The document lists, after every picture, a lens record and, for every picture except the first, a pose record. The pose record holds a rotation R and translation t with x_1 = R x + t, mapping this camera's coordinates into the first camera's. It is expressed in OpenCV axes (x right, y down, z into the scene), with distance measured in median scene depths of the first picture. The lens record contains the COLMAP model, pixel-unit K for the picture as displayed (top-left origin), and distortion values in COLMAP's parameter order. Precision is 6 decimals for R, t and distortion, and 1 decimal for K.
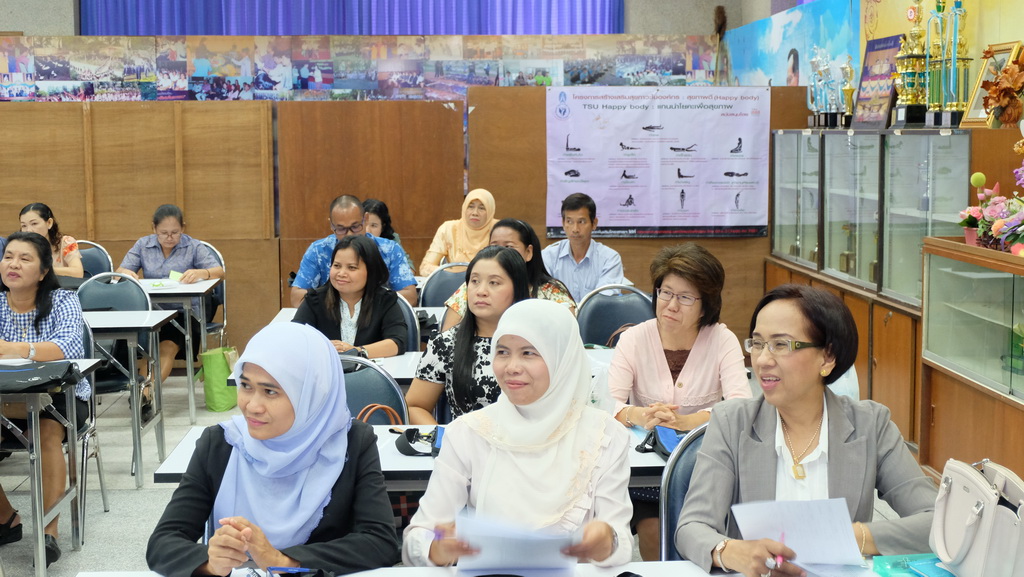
lens RADIAL K [[1516.2, 0, 522.3], [0, 1516.2, 308.4], [0, 0, 1]] dist [-0.001388, 0.000000]
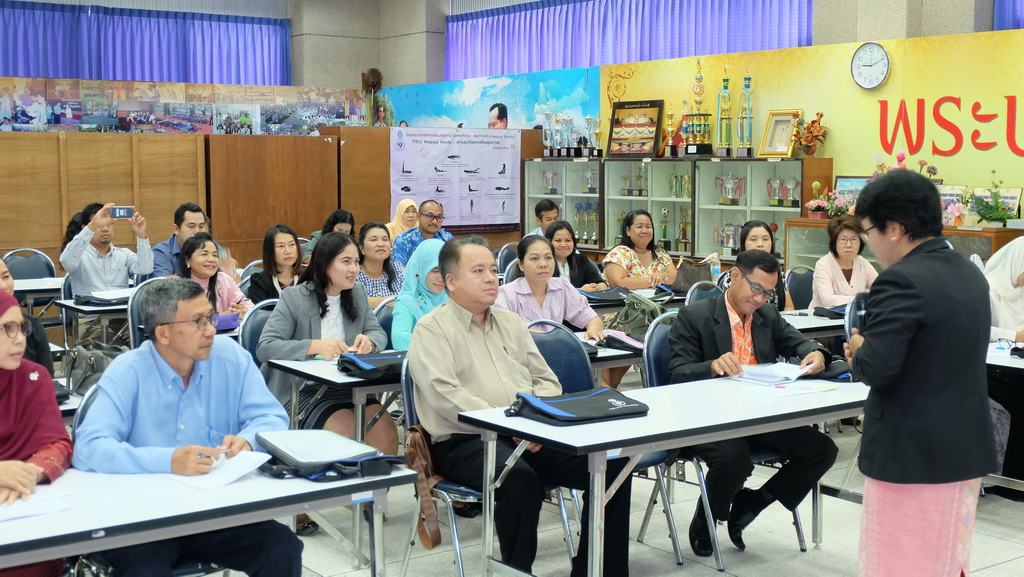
lens RADIAL K [[1321.7, 0, 501.9], [0, 1321.7, 229.4], [0, 0, 1]] dist [0.095498, 0.000000]
pose [[0.861040, -0.024024, 0.507969, -0.500954], [0.058286, 0.996963, -0.051649, 0.016124], [-0.505186, 0.074079, 0.859825, -0.090015]]
